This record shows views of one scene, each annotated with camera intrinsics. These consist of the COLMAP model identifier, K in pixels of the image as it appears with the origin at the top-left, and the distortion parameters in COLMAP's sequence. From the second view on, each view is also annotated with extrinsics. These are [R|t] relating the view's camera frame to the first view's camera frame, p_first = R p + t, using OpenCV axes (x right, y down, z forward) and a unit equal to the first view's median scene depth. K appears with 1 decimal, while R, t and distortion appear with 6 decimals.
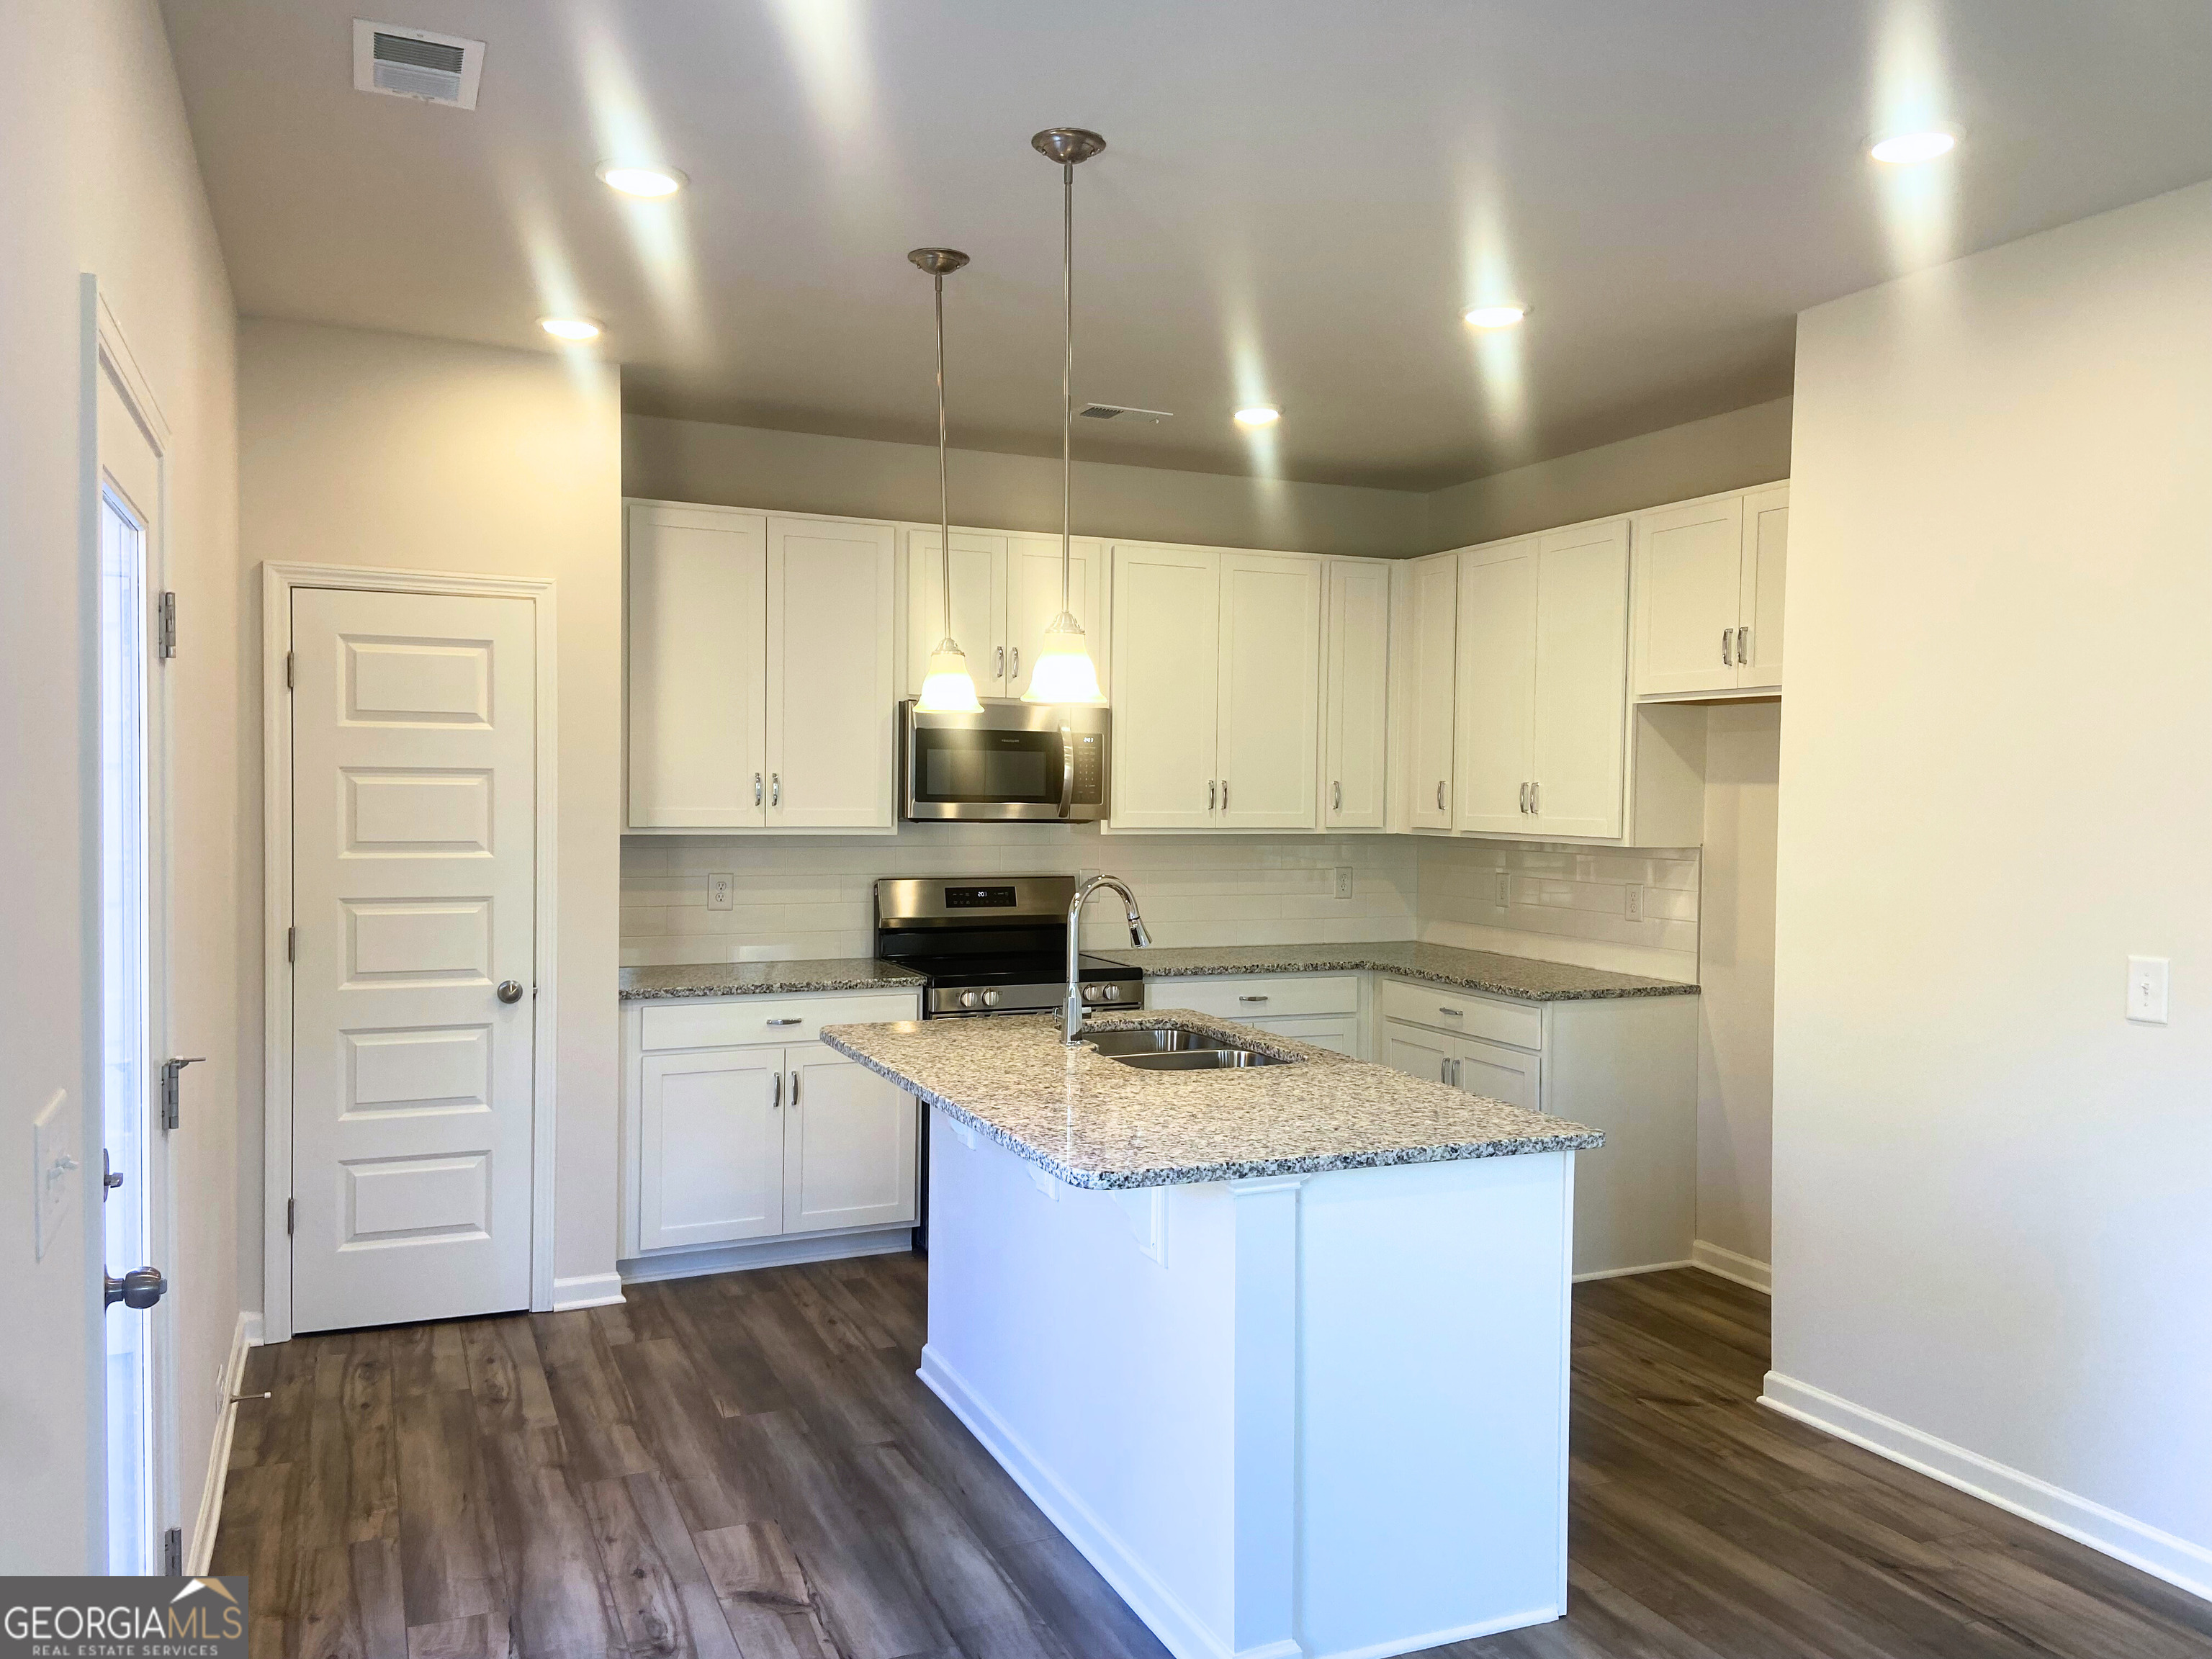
lens RADIAL K [[1696.4, 0, 1115.4], [0, 1696.4, 837.4], [0, 0, 1]] dist [0.044963, -0.091159]
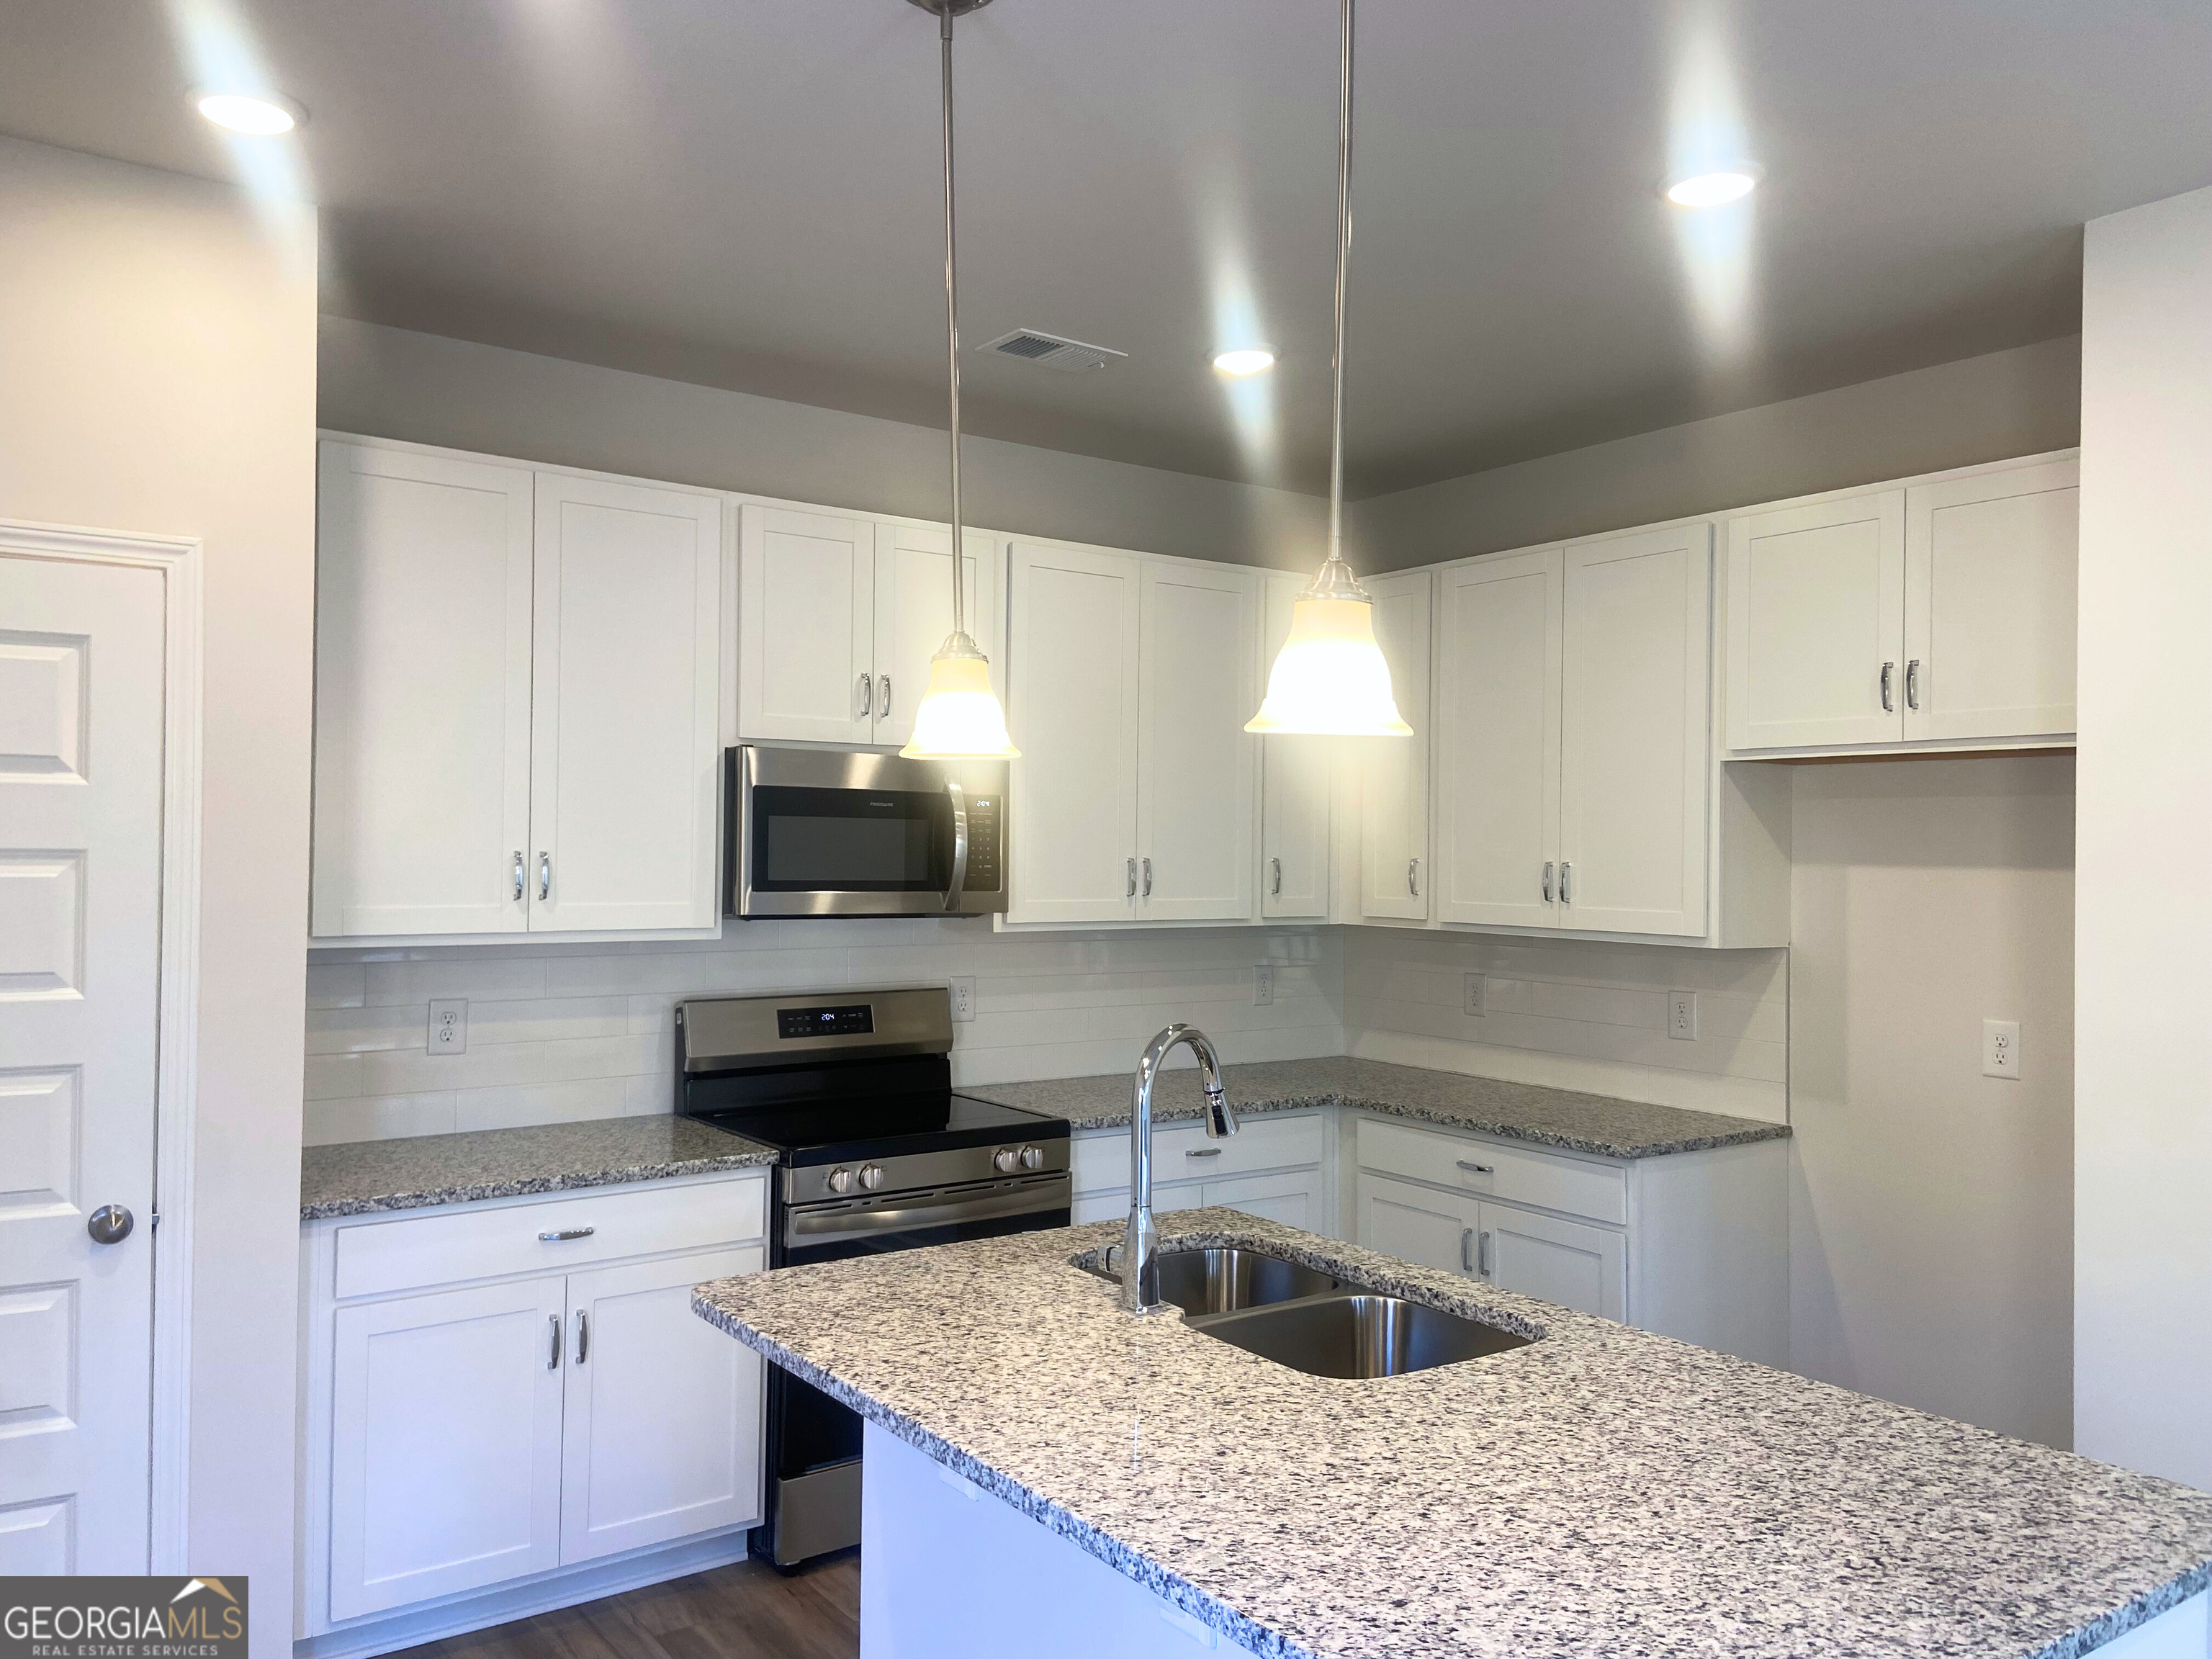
lens RADIAL K [[1696.4, 0, 1114.7], [0, 1696.4, 830.2], [0, 0, 1]] dist [0.044963, -0.091159]
pose [[0.980793, 0.002207, 0.195037, -0.111388], [0.005914, 0.999140, -0.041044, -0.017332], [-0.194959, 0.041409, 0.979937, 0.299632]]
